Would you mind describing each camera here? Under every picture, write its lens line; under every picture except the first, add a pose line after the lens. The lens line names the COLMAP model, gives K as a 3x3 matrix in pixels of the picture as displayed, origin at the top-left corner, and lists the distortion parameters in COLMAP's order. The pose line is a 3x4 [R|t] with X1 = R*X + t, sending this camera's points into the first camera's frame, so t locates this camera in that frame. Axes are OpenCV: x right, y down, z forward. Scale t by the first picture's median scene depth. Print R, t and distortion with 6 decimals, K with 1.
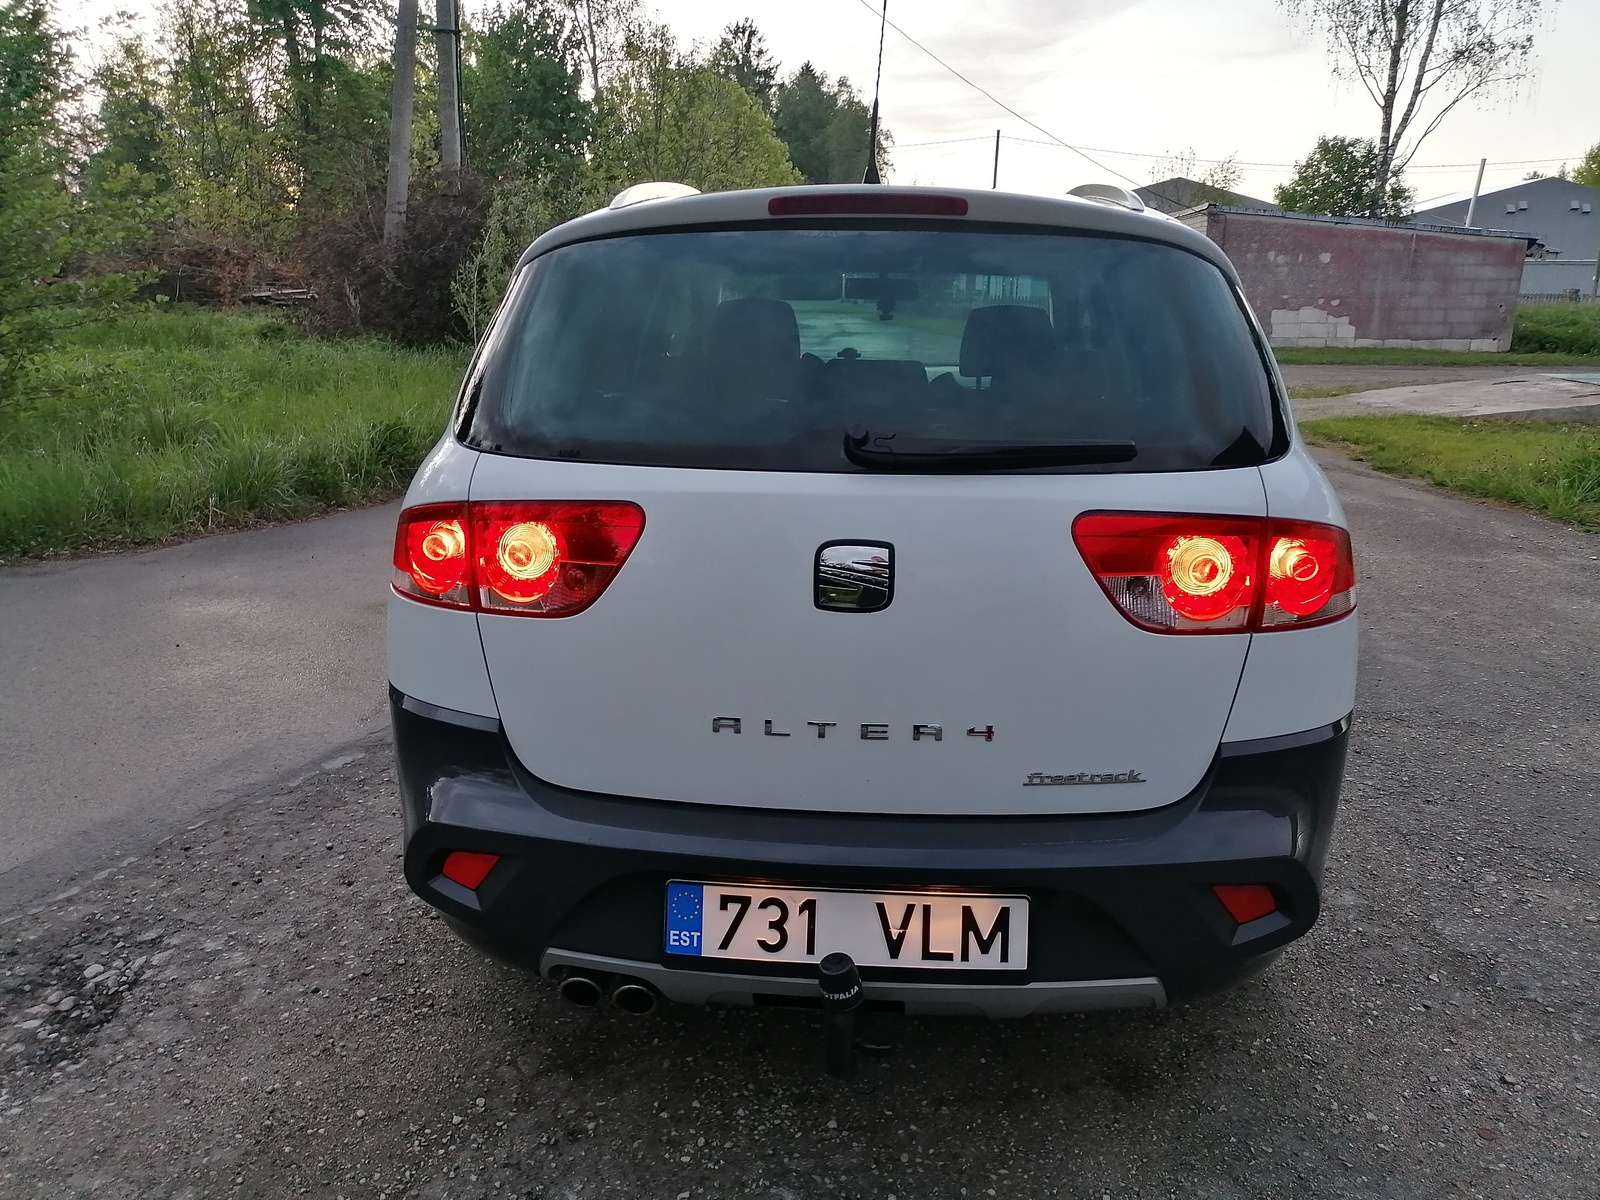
lens RADIAL K [[1220.7, 0, 800.0], [0, 1220.7, 600.0], [0, 0, 1]] dist [0.031689, -0.002420]
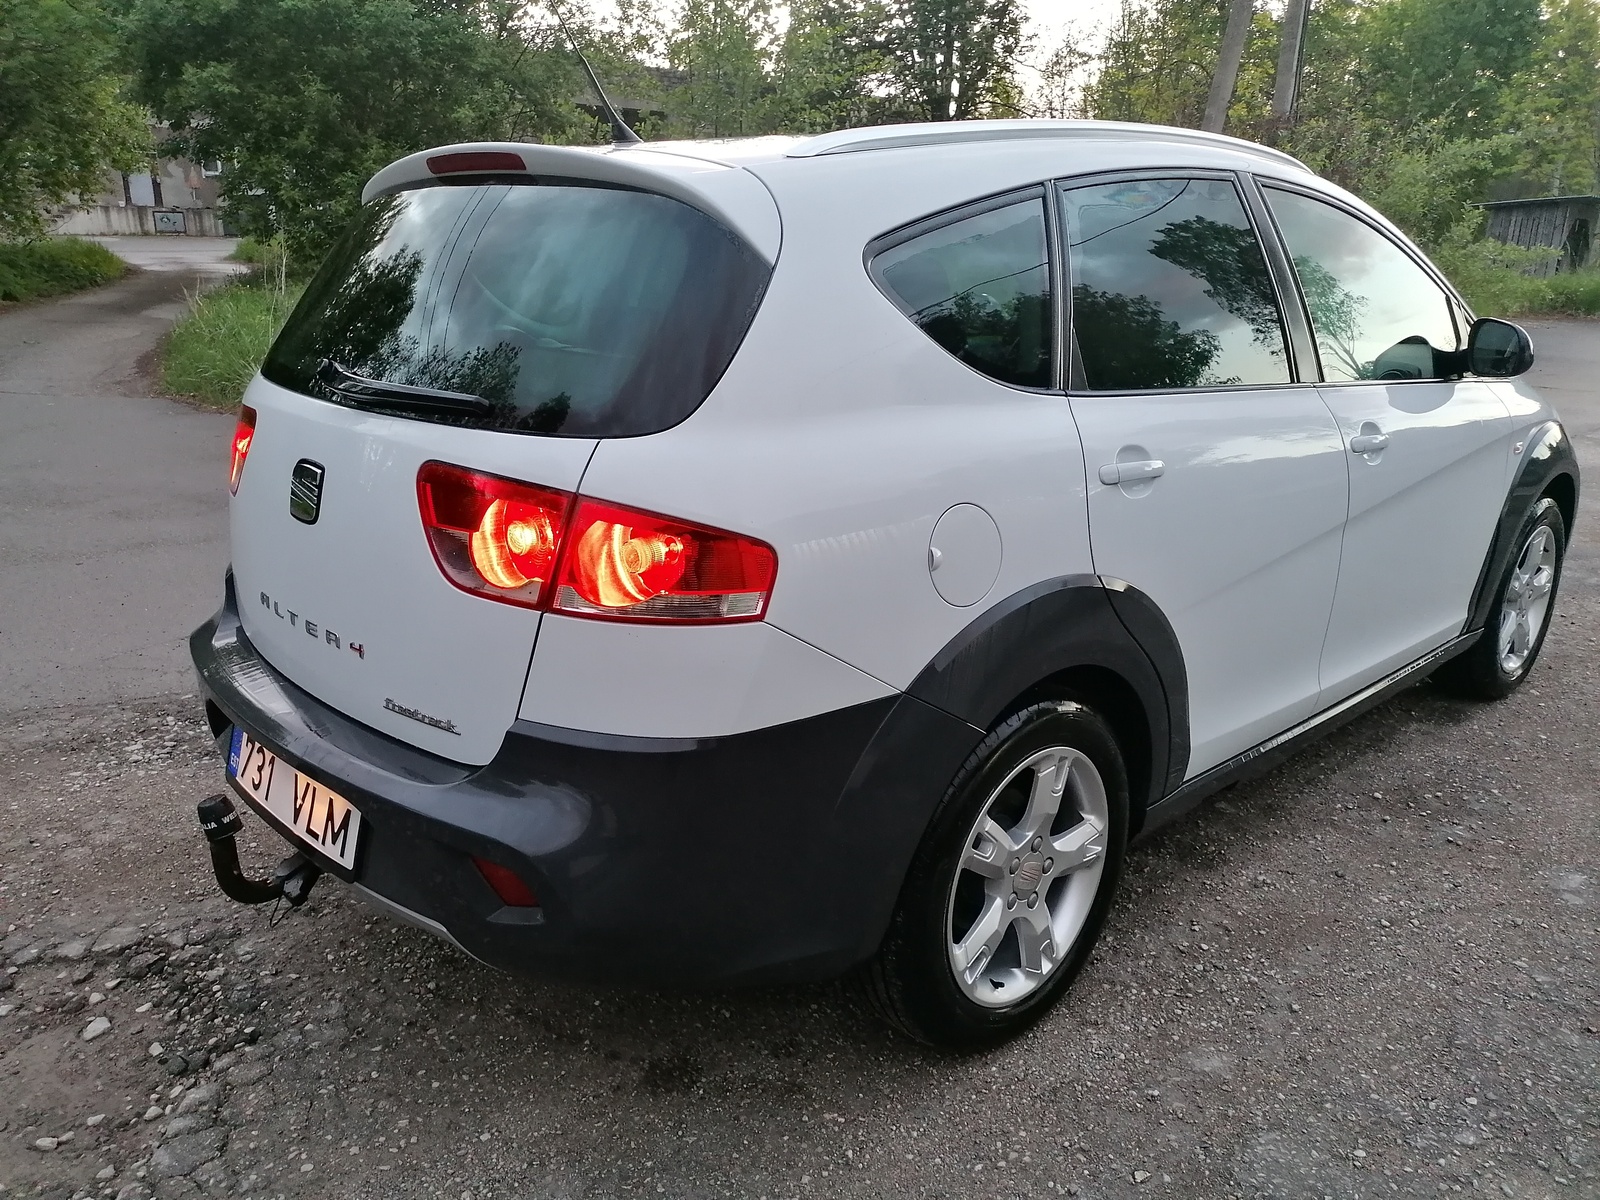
lens RADIAL K [[1224.3, 0, 800.2], [0, 1224.3, 605.0], [0, 0, 1]] dist [0.028147, -0.001297]
pose [[0.743343, 0.196014, -0.639547, 1.063807], [-0.172577, 0.979932, 0.099752, -0.101667], [0.646265, 0.036222, 0.762253, 0.386579]]
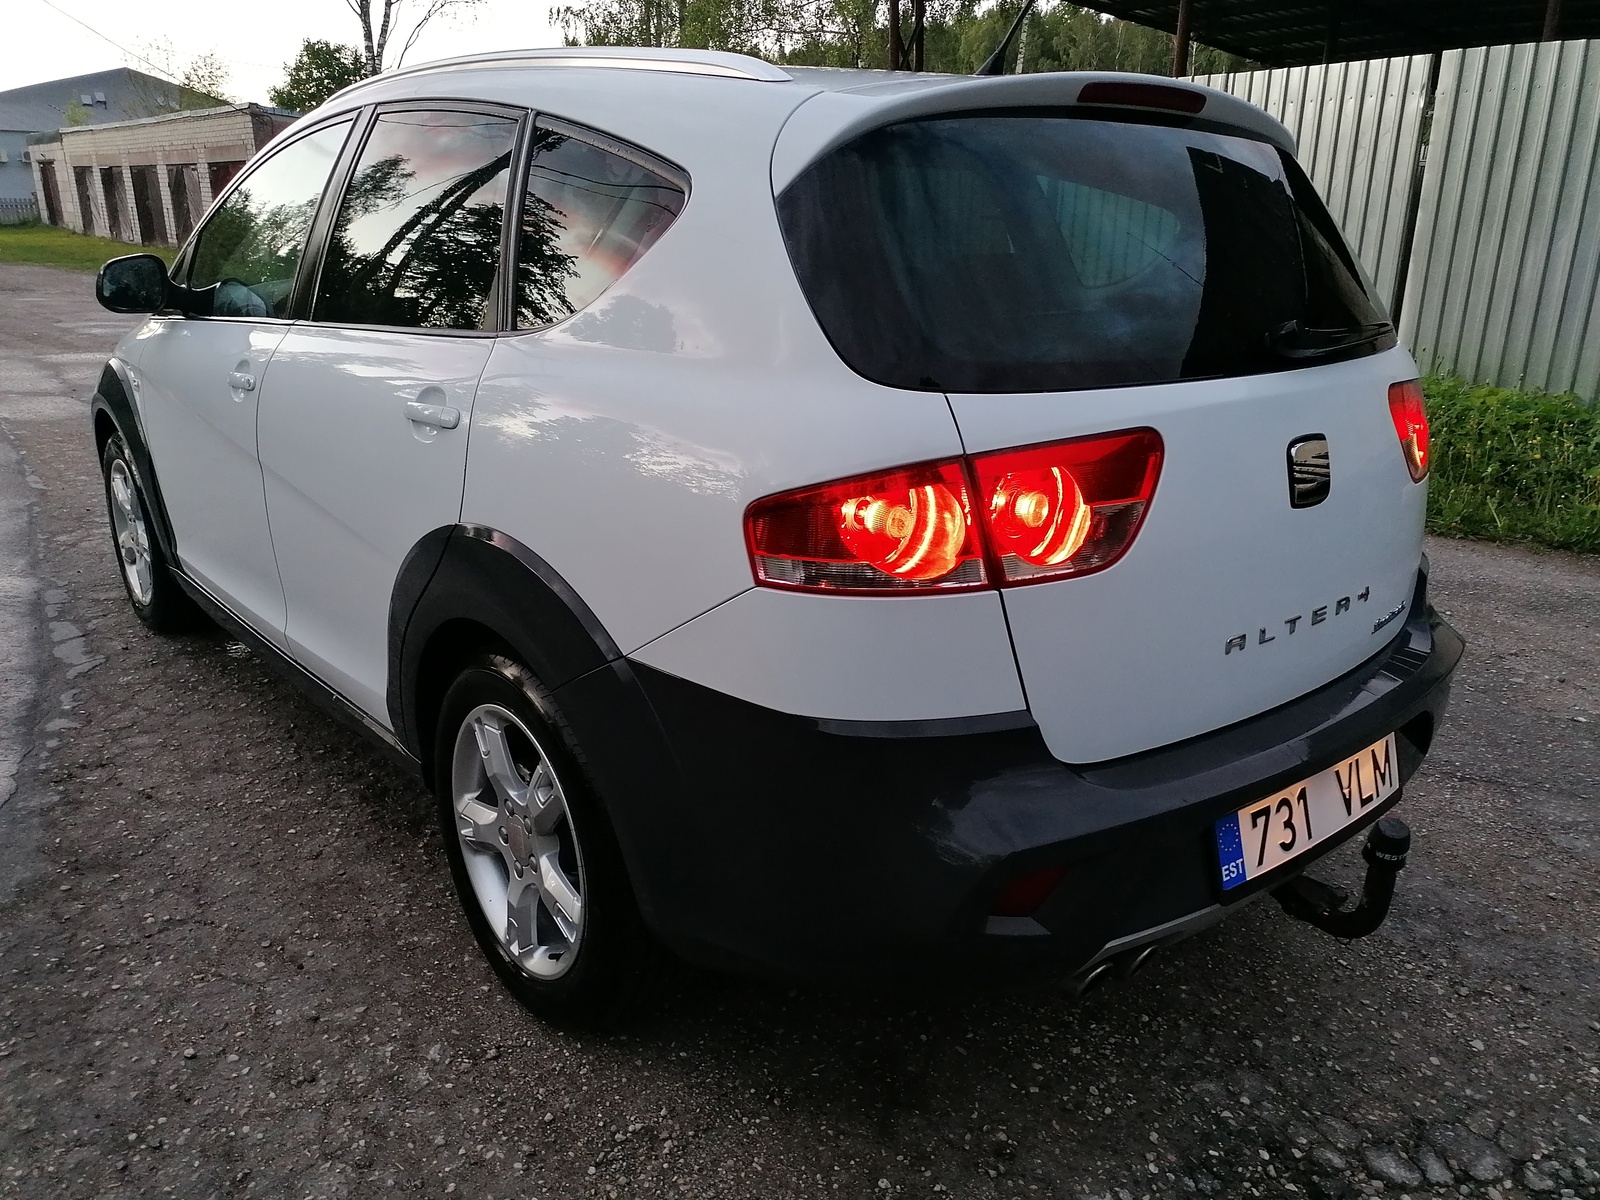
lens RADIAL K [[1224.3, 0, 800.2], [0, 1224.3, 605.0], [0, 0, 1]] dist [0.028147, -0.001297]
pose [[0.714559, -0.214886, 0.665755, -0.897850], [0.167765, 0.976522, 0.135130, -0.111375], [-0.679162, 0.015132, 0.733832, 0.491539]]
